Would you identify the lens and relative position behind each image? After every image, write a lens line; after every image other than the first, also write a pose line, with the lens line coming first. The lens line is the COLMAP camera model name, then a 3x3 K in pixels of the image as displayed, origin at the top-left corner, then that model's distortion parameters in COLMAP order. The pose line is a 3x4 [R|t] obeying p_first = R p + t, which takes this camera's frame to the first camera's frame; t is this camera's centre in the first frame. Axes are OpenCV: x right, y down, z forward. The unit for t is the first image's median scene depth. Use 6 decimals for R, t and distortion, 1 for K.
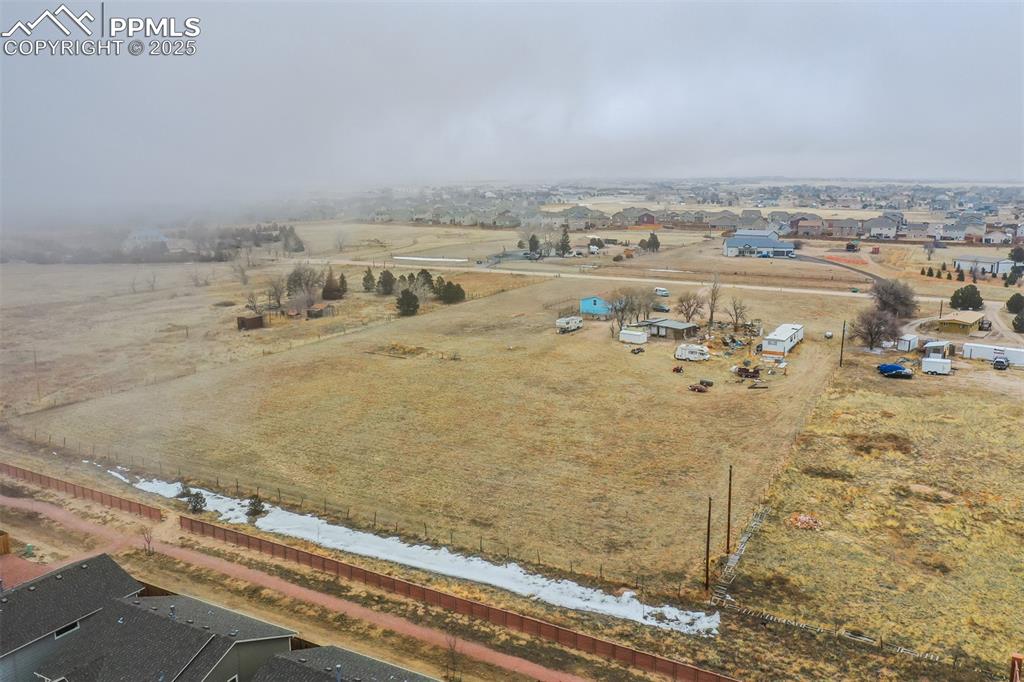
lens RADIAL K [[797.6, 0, 512.0], [0, 797.6, 341.0], [0, 0, 1]] dist [-0.006916, 0.000475]
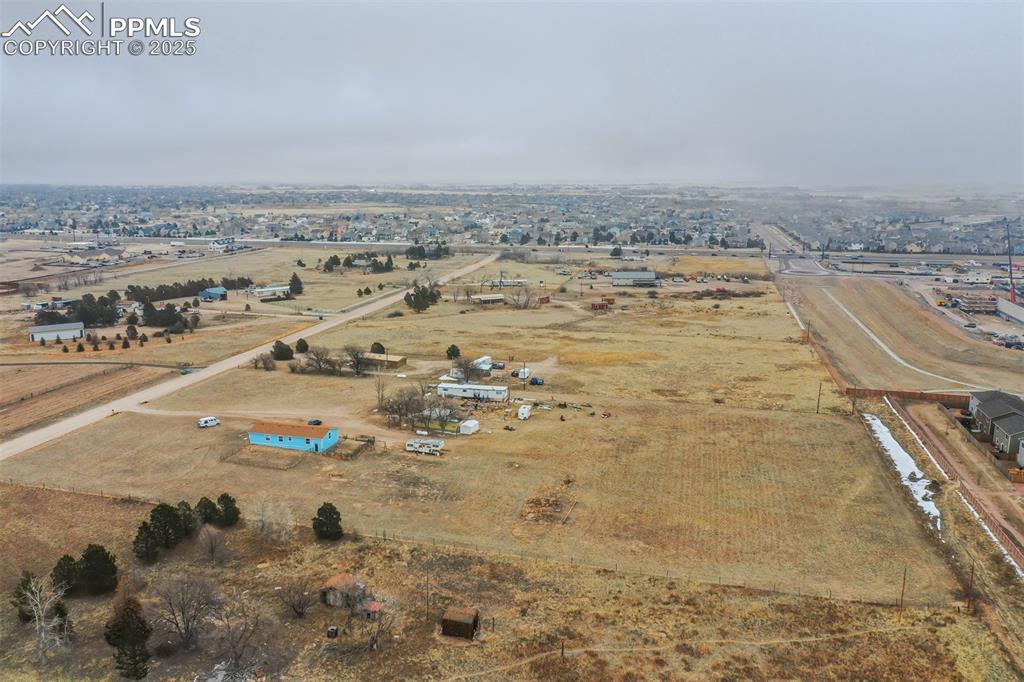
lens RADIAL K [[792.0, 0, 477.7], [0, 792.0, 342.2], [0, 0, 1]] dist [-0.006617, 0.002361]
pose [[-0.217213, -0.203195, 0.954741, -1.894982], [0.193861, 0.949630, 0.246212, -0.820559], [-0.956680, 0.238567, -0.166881, 2.251714]]
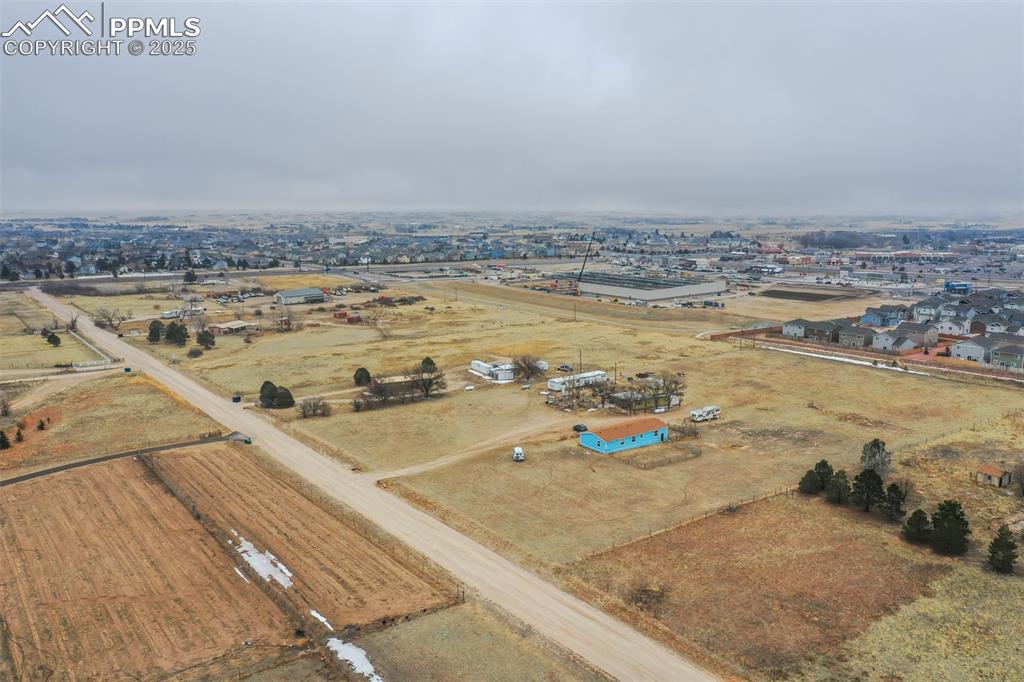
lens RADIAL K [[797.1, 0, 512.0], [0, 797.1, 341.0], [0, 0, 1]] dist [0.002576, 0.000393]
pose [[-0.908811, -0.068685, 0.411515, -0.296250], [0.082677, 0.937144, 0.339006, -1.100081], [-0.408933, 0.342116, -0.846008, 4.259335]]
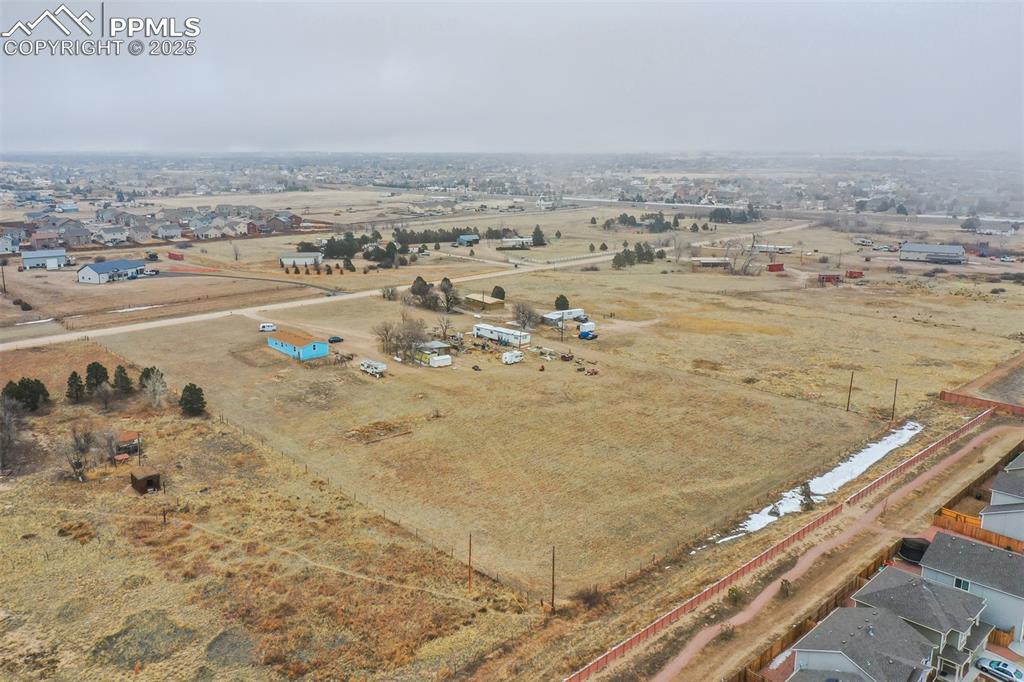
lens RADIAL K [[788.7, 0, 458.5], [0, 788.7, 338.6], [0, 0, 1]] dist [-0.005879, -0.001547]
pose [[0.361440, -0.227017, 0.904337, -1.856805], [0.197604, 0.966525, 0.163651, -0.462881], [-0.911216, 0.119550, 0.394200, 0.937081]]
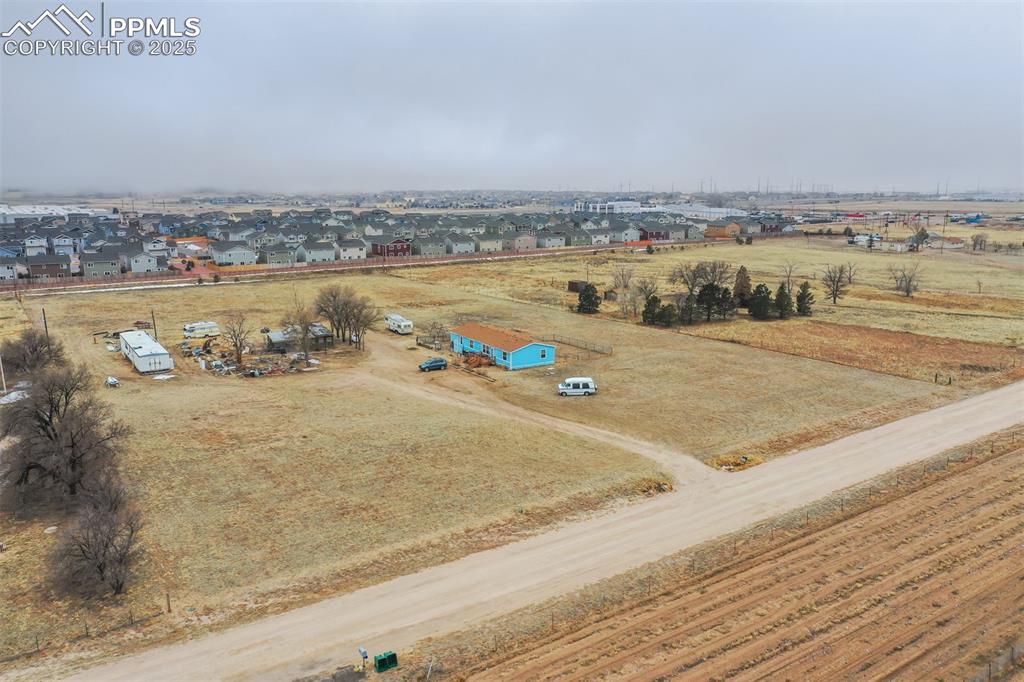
lens RADIAL K [[794.6, 0, 524.3], [0, 794.6, 340.0], [0, 0, 1]] dist [-0.005308, -0.002505]
pose [[-0.462211, 0.178044, -0.868712, 1.601627], [-0.172199, 0.942968, 0.284884, -0.584970], [0.869890, 0.281268, -0.405192, 3.098400]]
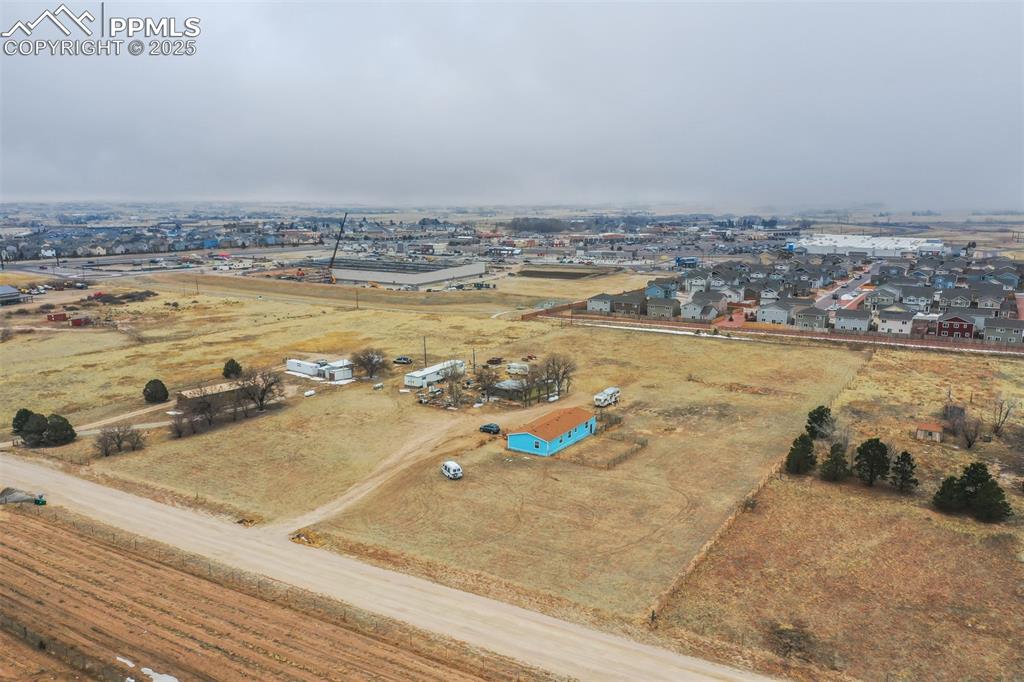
lens RADIAL K [[797.6, 0, 512.0], [0, 797.6, 341.0], [0, 0, 1]] dist [-0.006916, 0.000475]
pose [[-0.998956, -0.007258, 0.045112, 0.298523], [0.009813, 0.930189, 0.366951, -0.962128], [-0.044626, 0.367010, -0.929146, 4.011596]]
